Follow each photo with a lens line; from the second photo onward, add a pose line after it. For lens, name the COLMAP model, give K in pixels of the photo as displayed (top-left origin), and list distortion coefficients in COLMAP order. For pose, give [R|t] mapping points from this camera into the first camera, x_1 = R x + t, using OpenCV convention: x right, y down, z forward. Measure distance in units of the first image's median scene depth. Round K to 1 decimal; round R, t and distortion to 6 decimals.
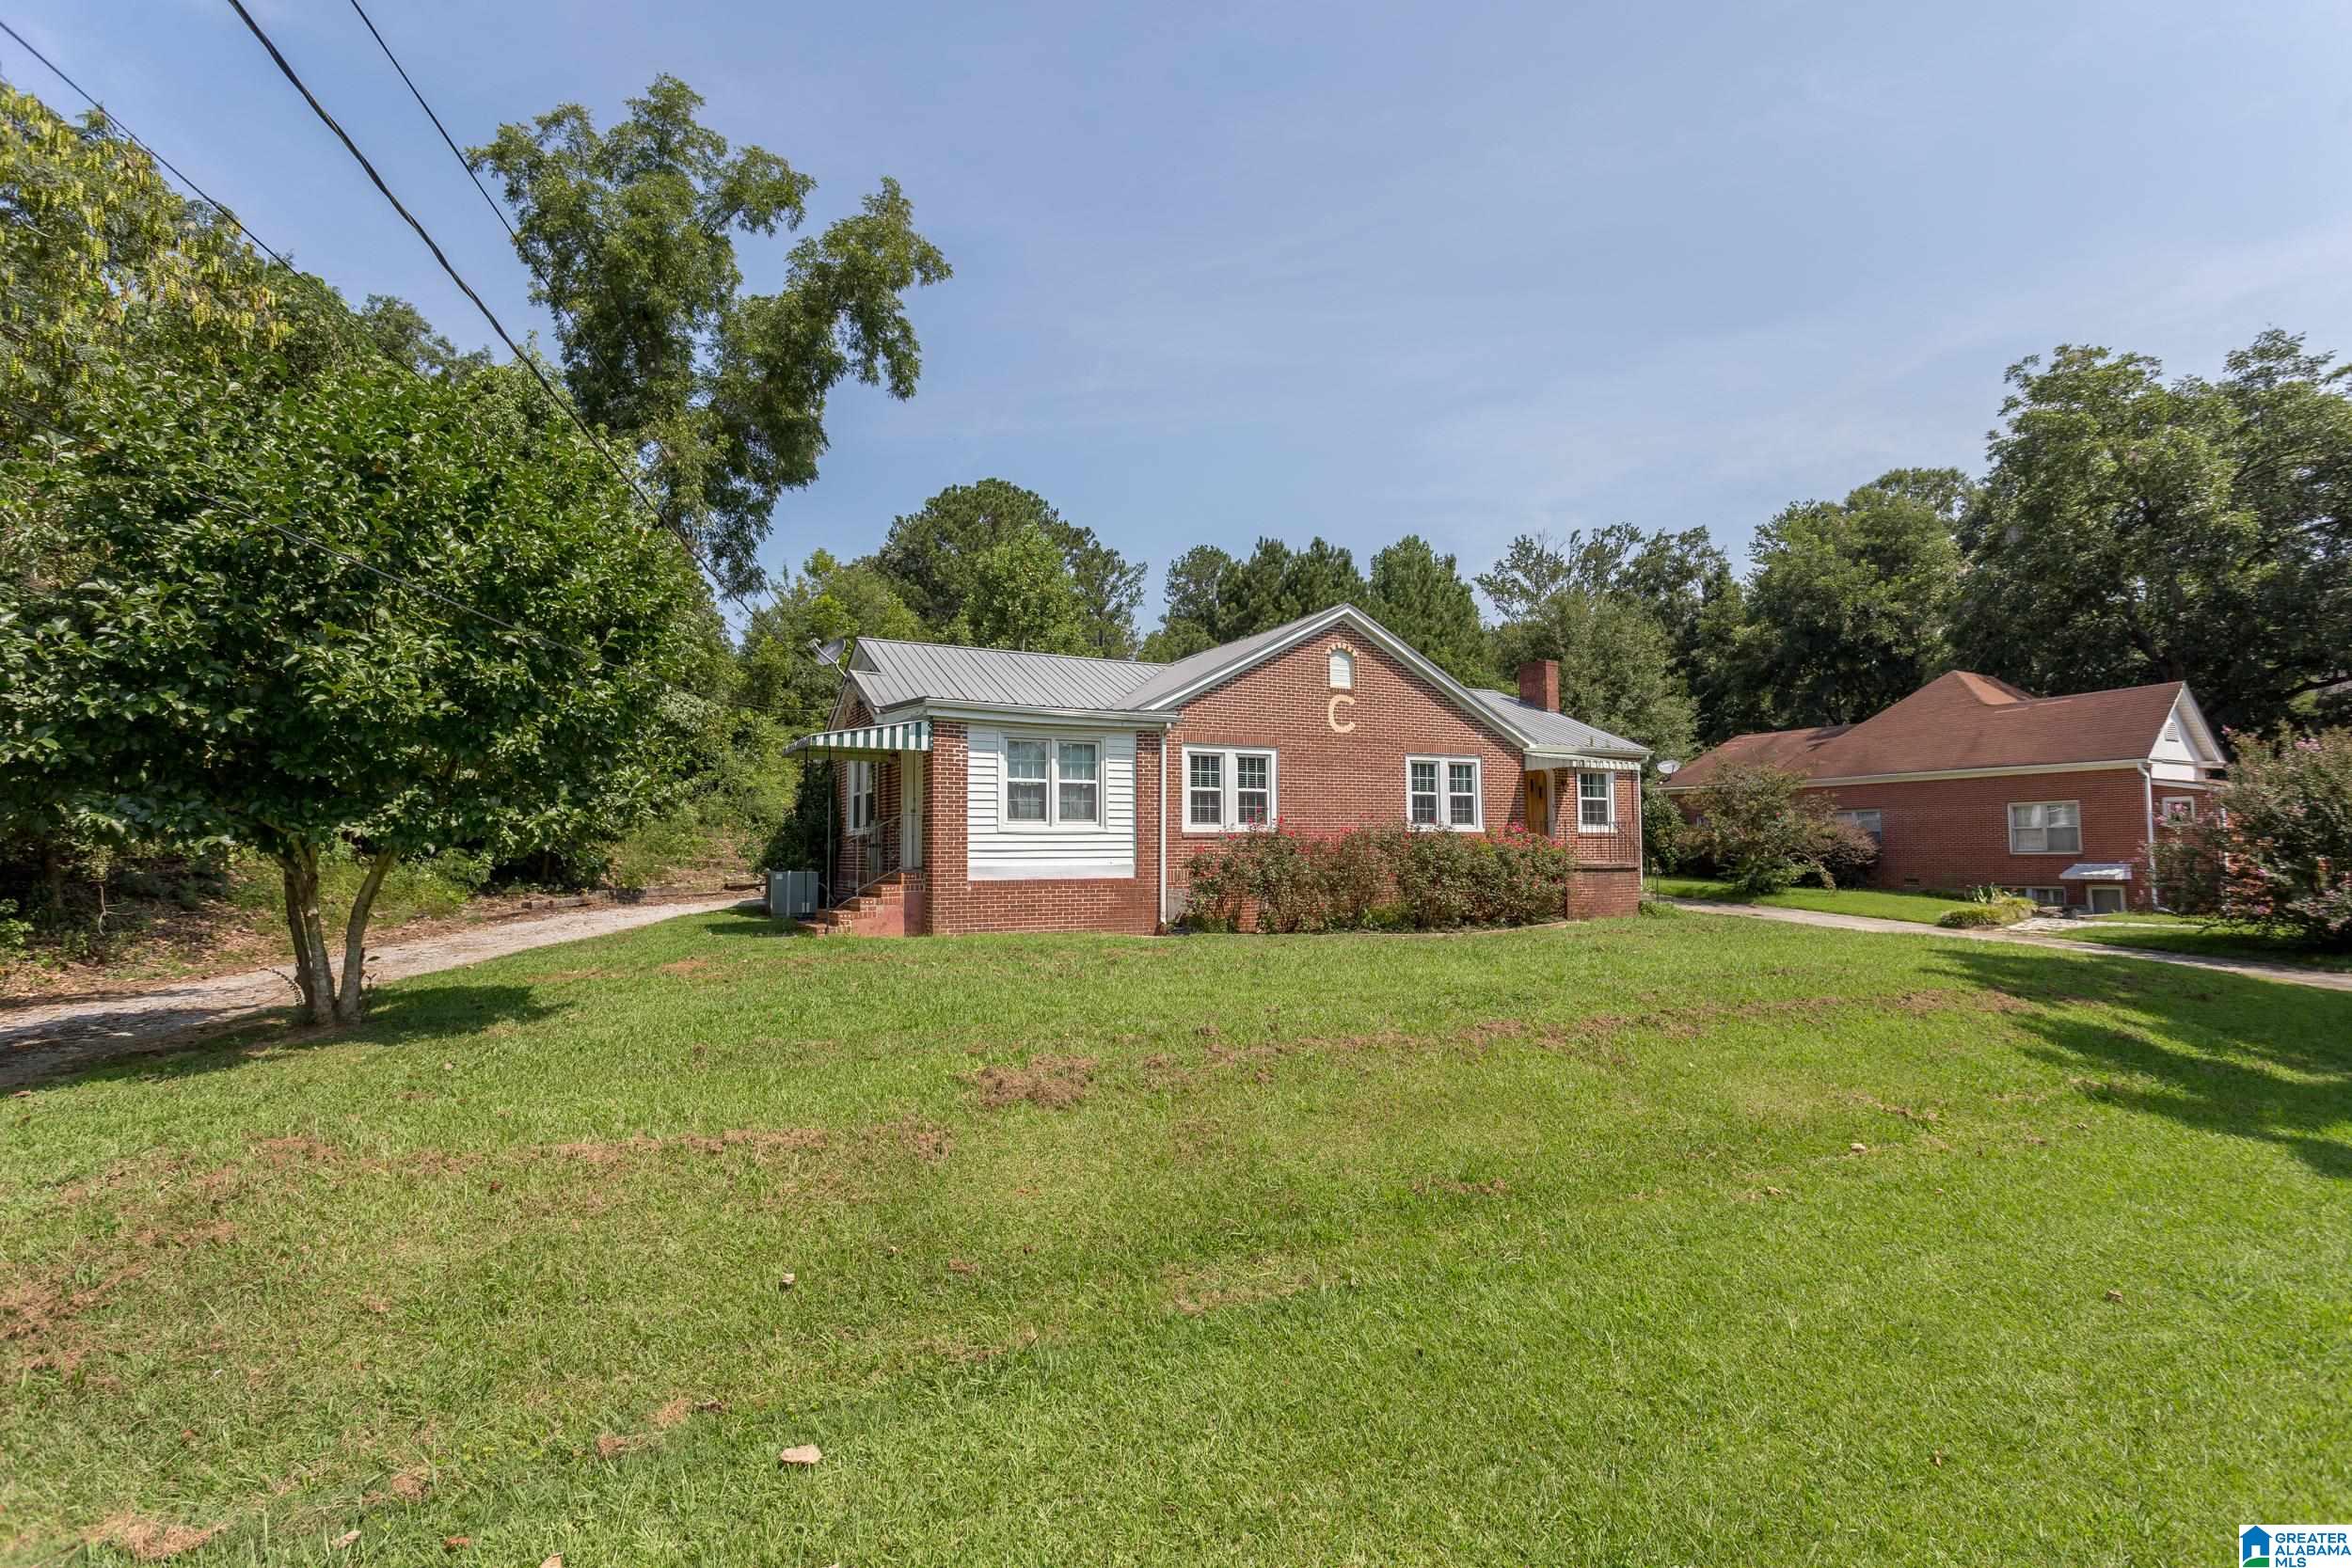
lens RADIAL K [[1138.3, 0, 1162.3], [0, 1138.3, 795.6], [0, 0, 1]] dist [0.002957, 0.001565]
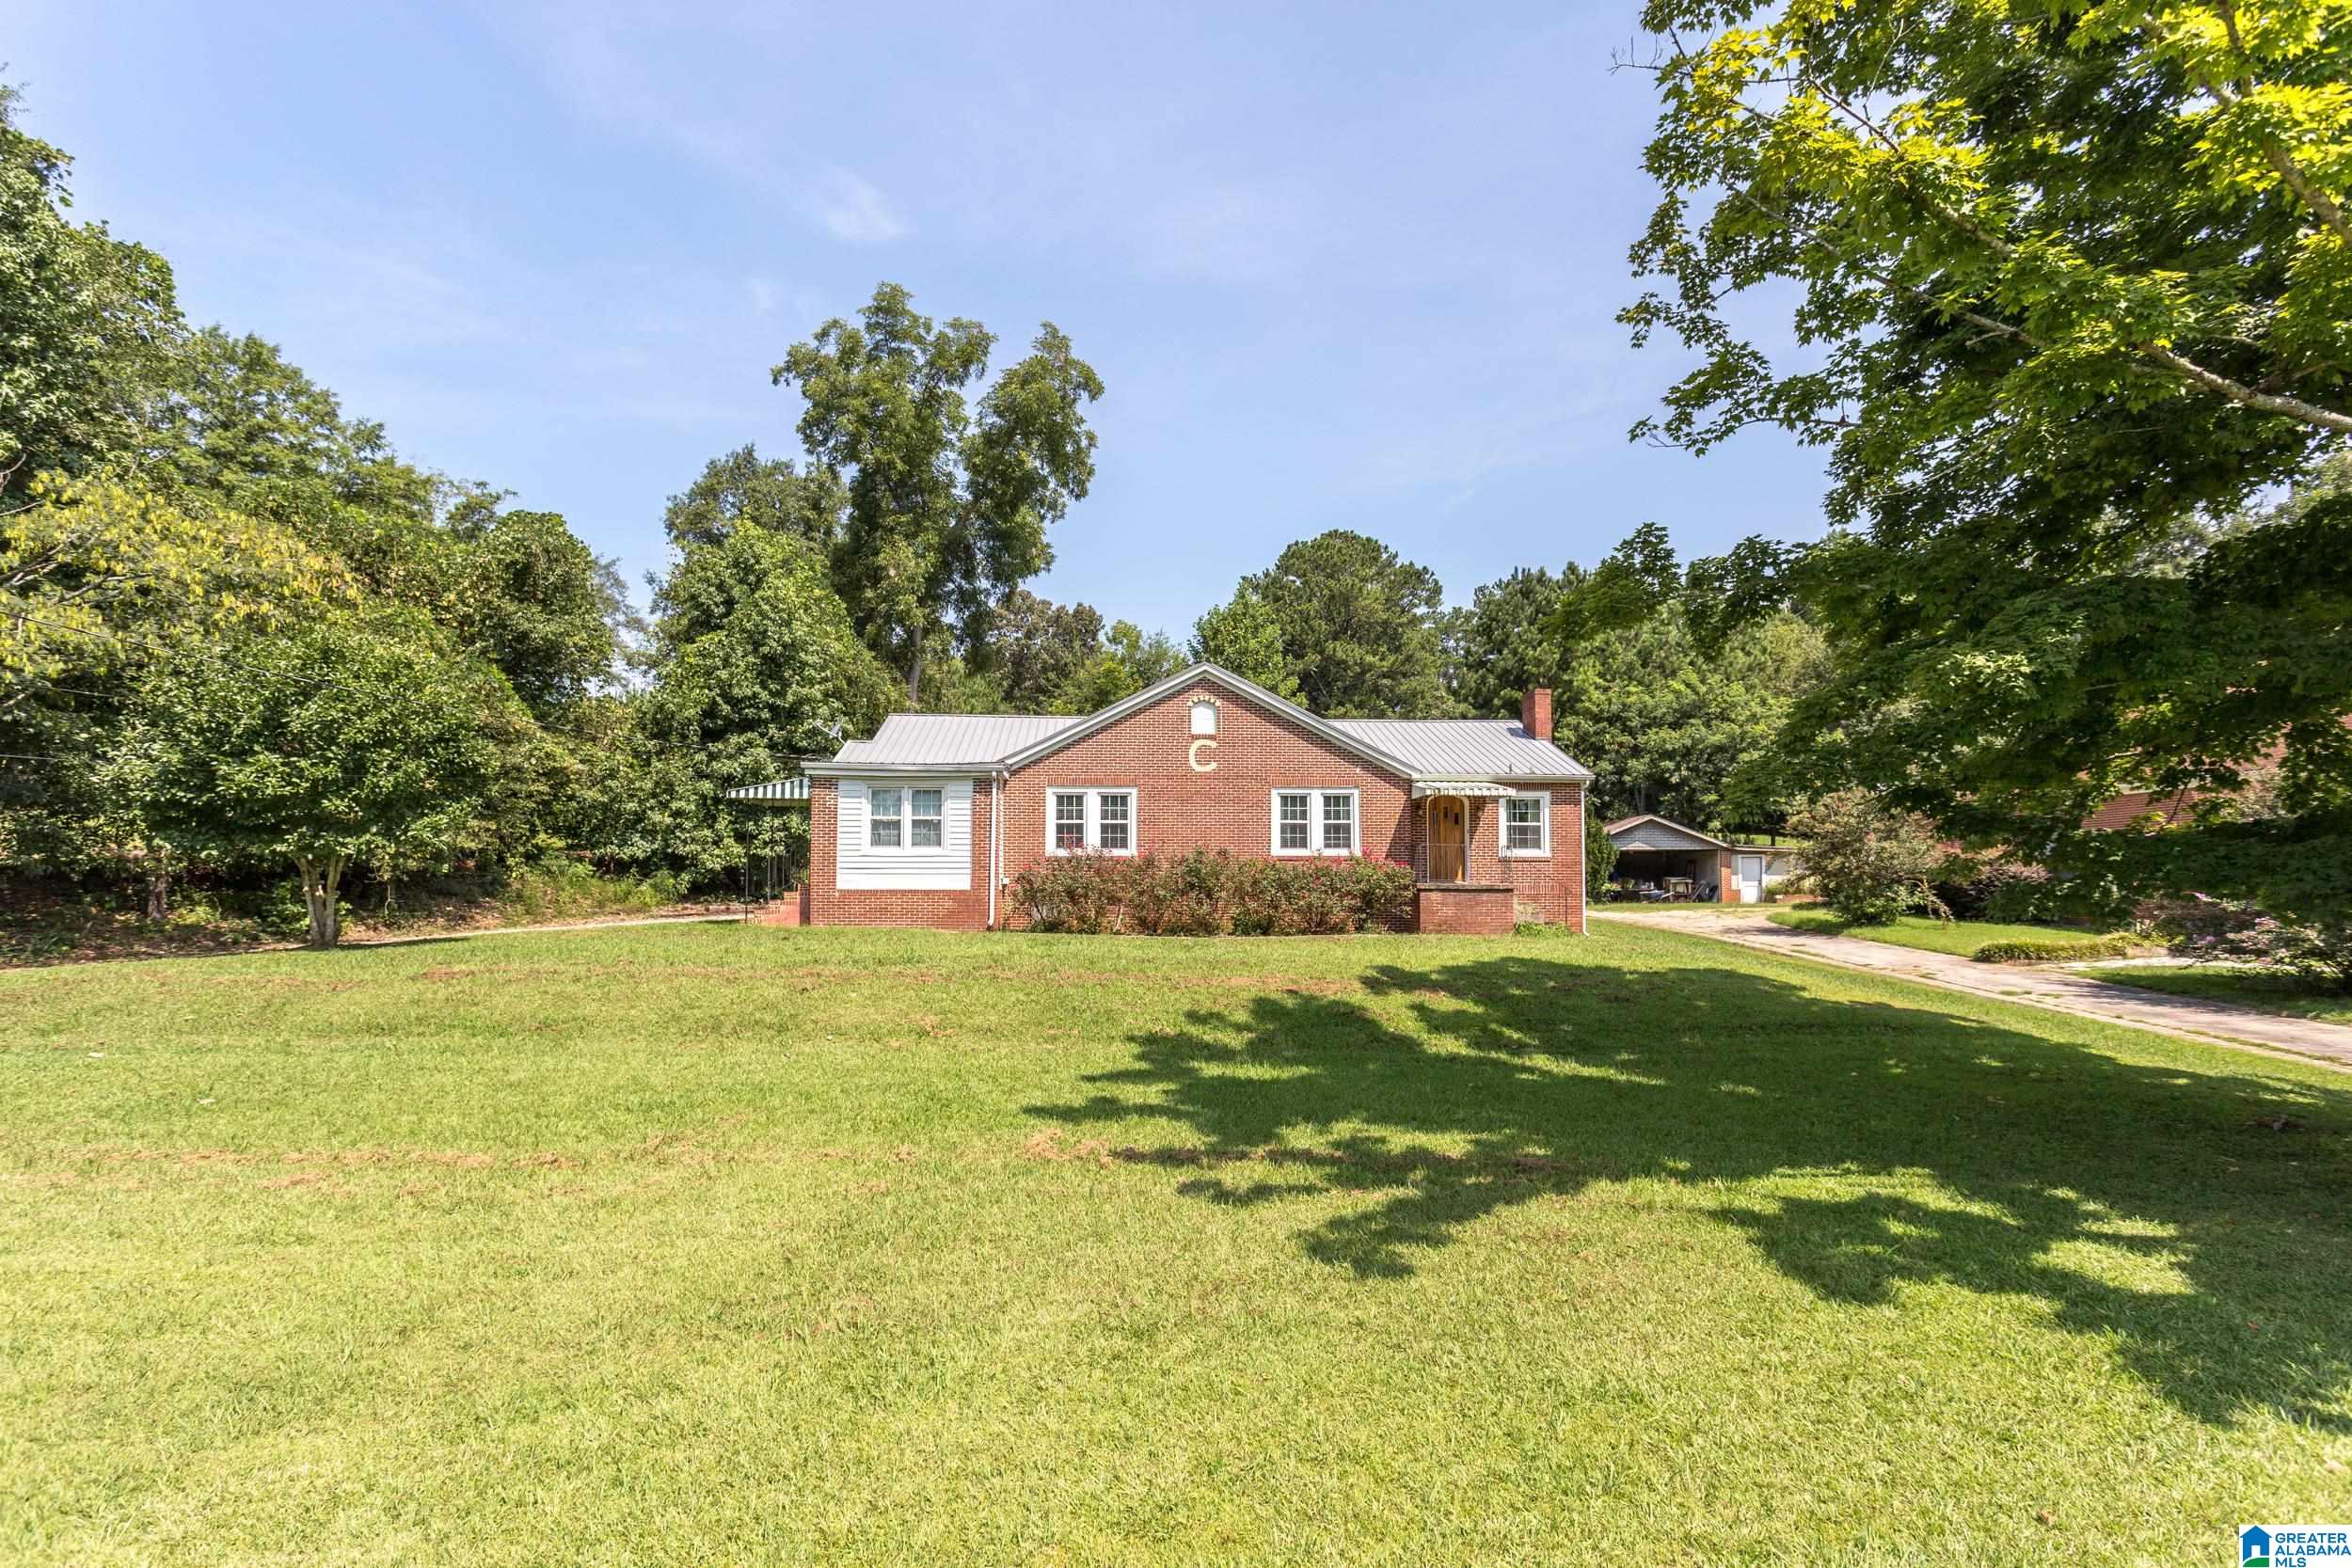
lens RADIAL K [[1136.6, 0, 1171.5], [0, 1136.6, 860.0], [0, 0, 1]] dist [0.000380, 0.000314]
pose [[0.906670, -0.005192, -0.421809, 0.649266], [0.014608, 0.999711, 0.019095, 0.013872], [0.421588, -0.023475, 0.906484, -0.087877]]
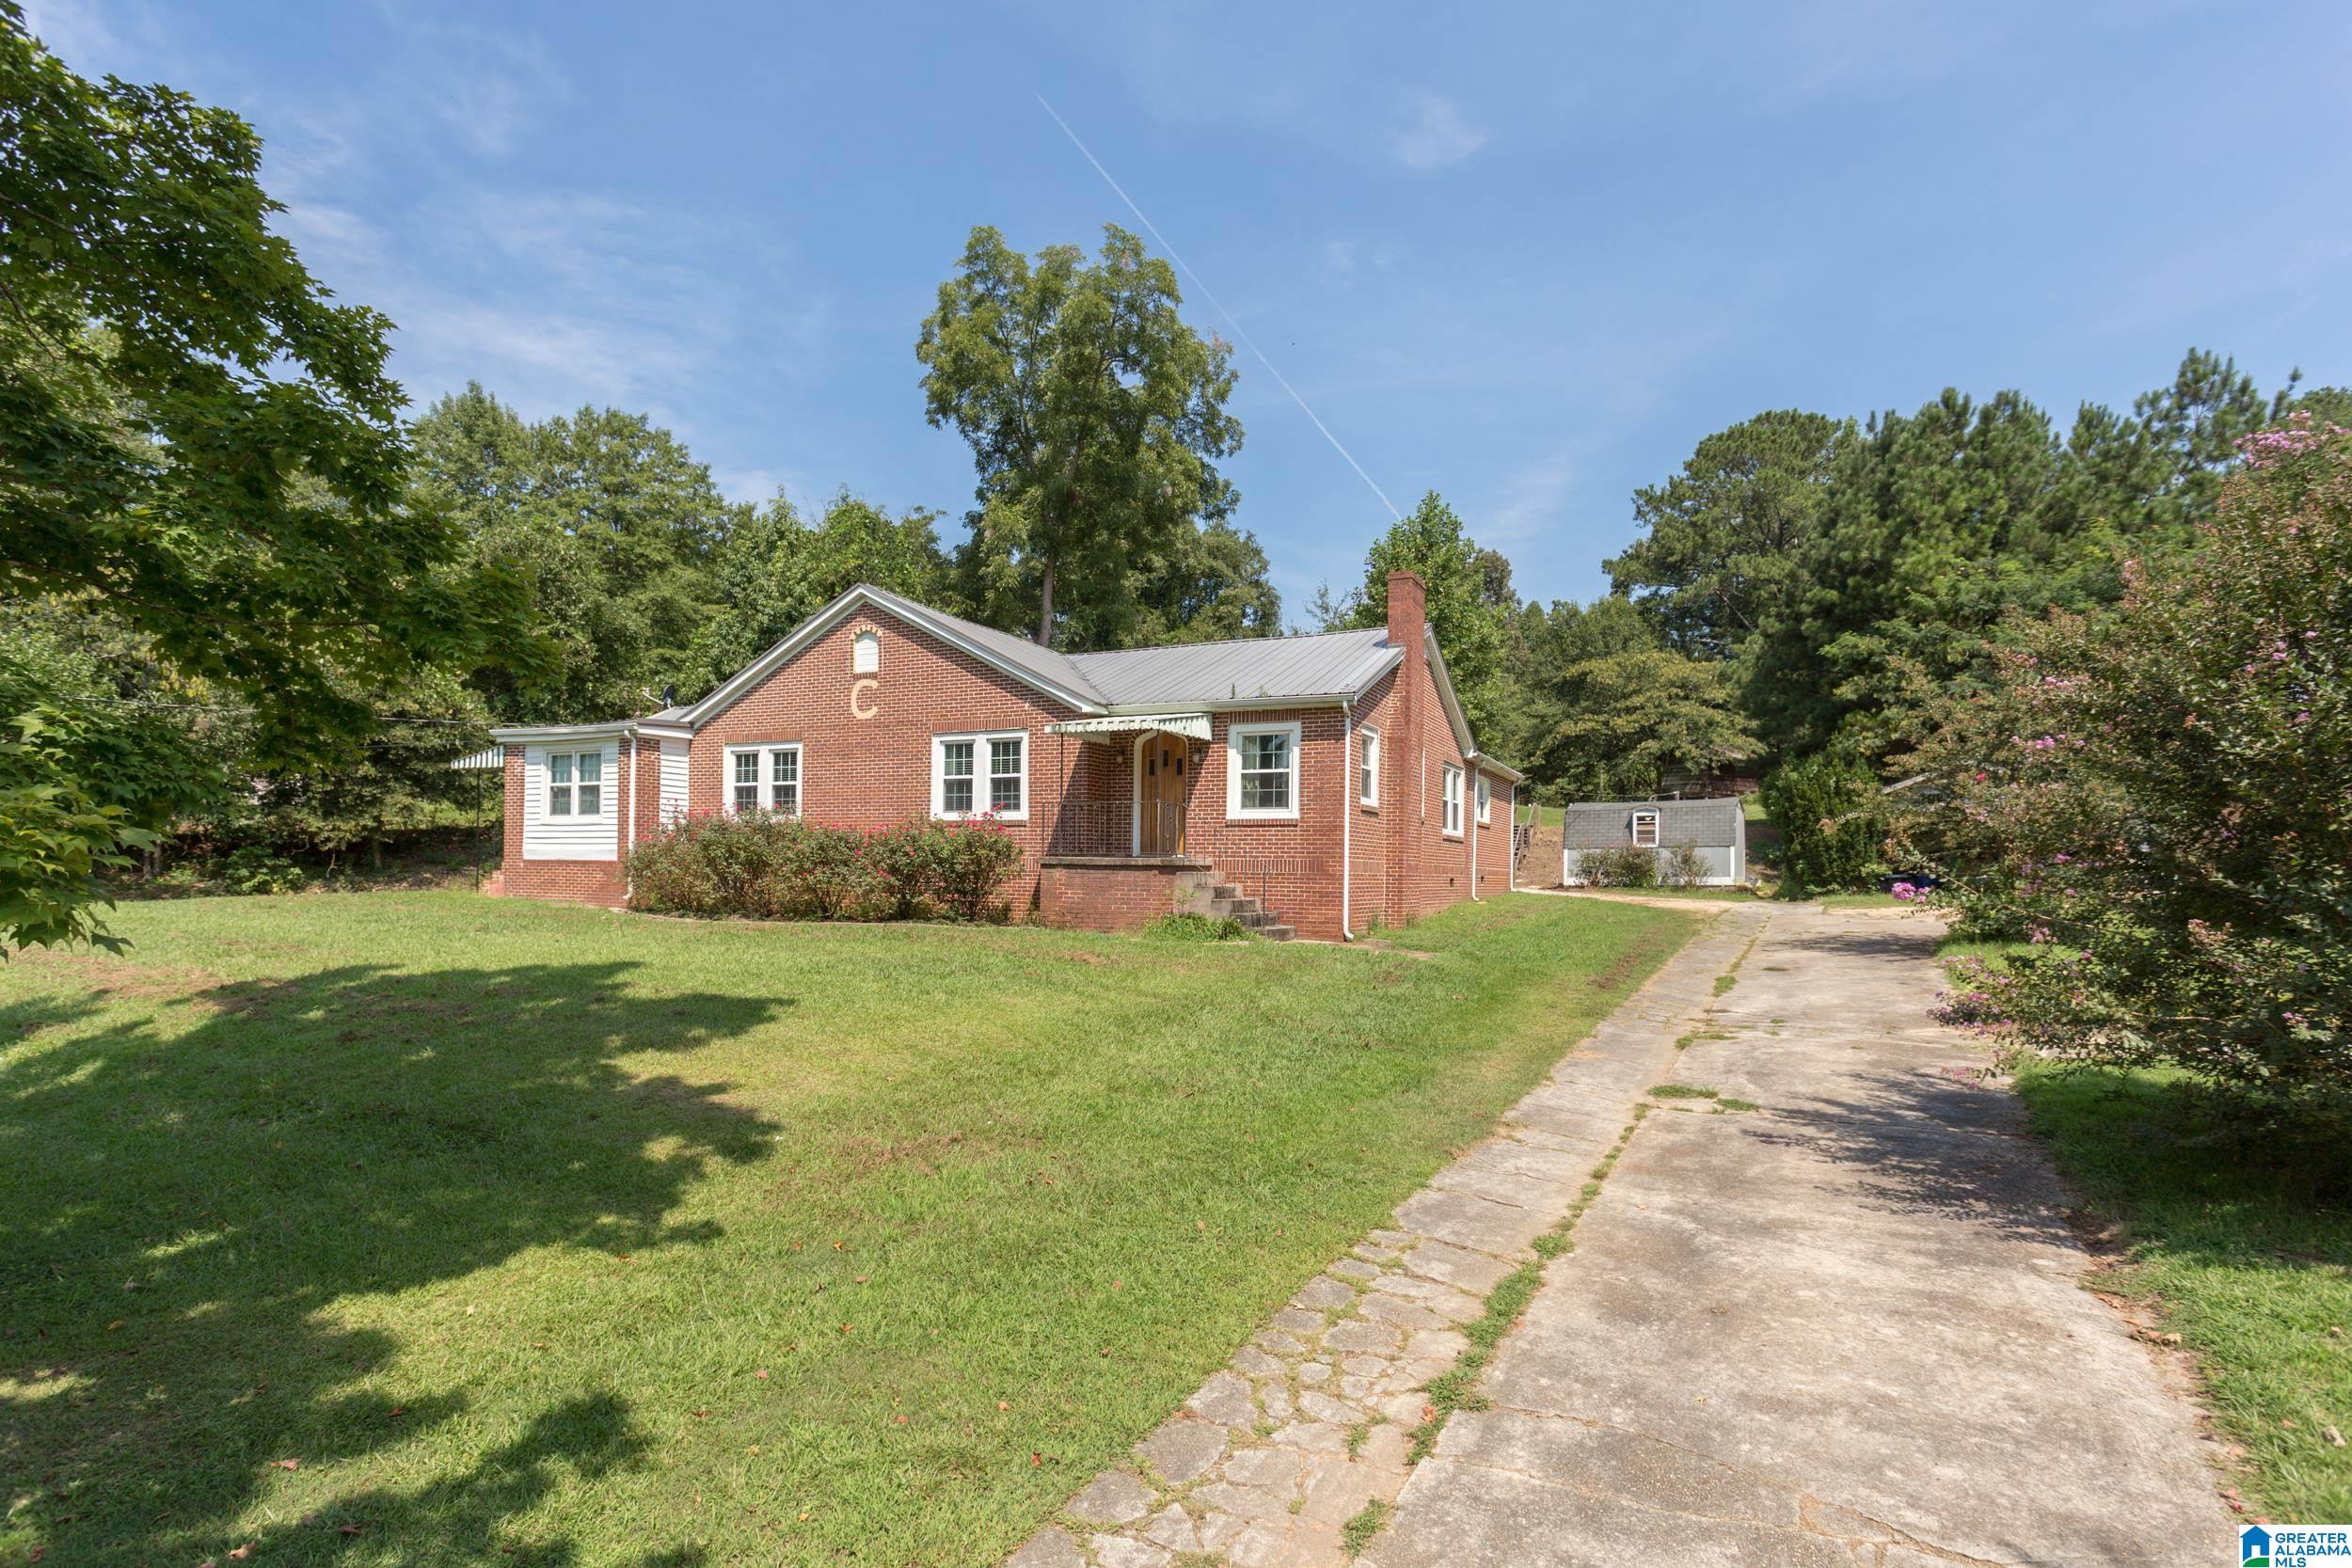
lens RADIAL K [[1144.0, 0, 1175.5], [0, 1144.0, 876.5], [0, 0, 1]] dist [0.002246, 0.000452]
pose [[0.587342, 0.017904, -0.809141, 1.142029], [0.023873, 0.998937, 0.039433, 0.048014], [0.808987, -0.042477, 0.586290, 0.664277]]
